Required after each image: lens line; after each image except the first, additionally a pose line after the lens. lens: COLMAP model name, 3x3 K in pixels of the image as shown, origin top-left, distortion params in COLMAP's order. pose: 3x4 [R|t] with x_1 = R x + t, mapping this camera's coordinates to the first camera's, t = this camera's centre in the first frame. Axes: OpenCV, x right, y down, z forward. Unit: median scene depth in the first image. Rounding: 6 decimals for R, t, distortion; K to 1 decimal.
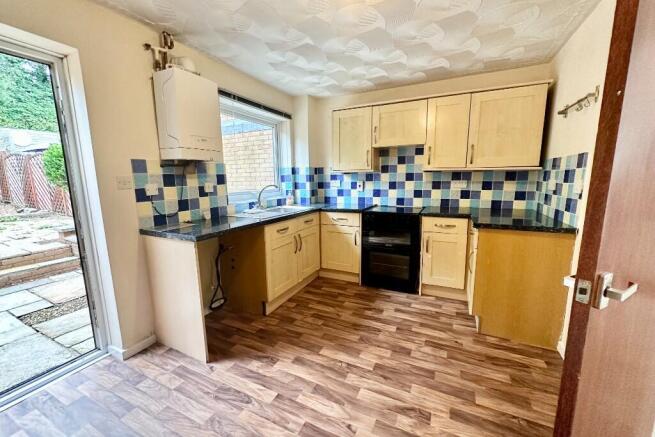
lens RADIAL K [[265.7, 0, 326.7], [0, 265.7, 219.5], [0, 0, 1]] dist [0.002421, -0.000135]
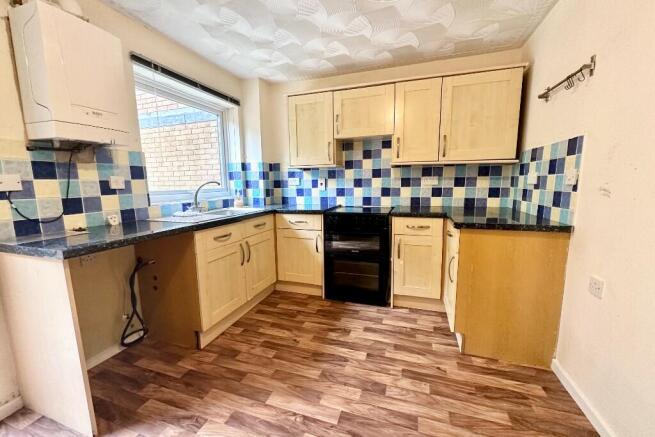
lens RADIAL K [[265.7, 0, 326.6], [0, 265.7, 220.1], [0, 0, 1]] dist [0.002421, -0.000135]
pose [[0.992250, -0.019311, 0.122748, 0.047997], [0.021073, 0.999693, -0.013065, 0.007641], [-0.122458, 0.015551, 0.992352, 0.198424]]
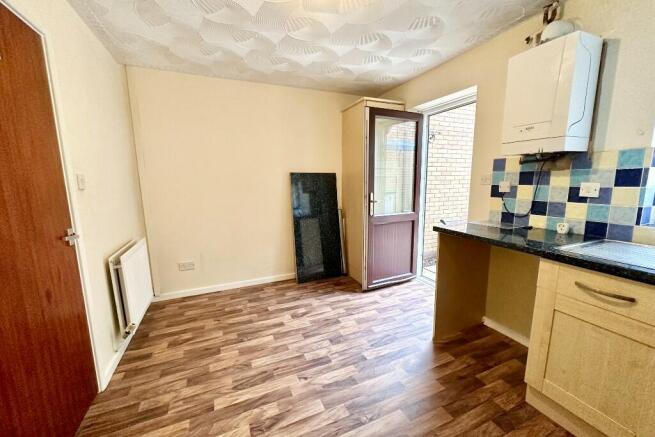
lens RADIAL K [[265.7, 0, 337.7], [0, 265.7, 226.1], [0, 0, 1]] dist [0.002421, -0.000135]
pose [[-0.632848, 0.160431, -0.757473, 0.483410], [-0.099485, 0.953341, 0.285032, -0.168031], [0.767858, 0.255739, -0.587360, 0.978023]]
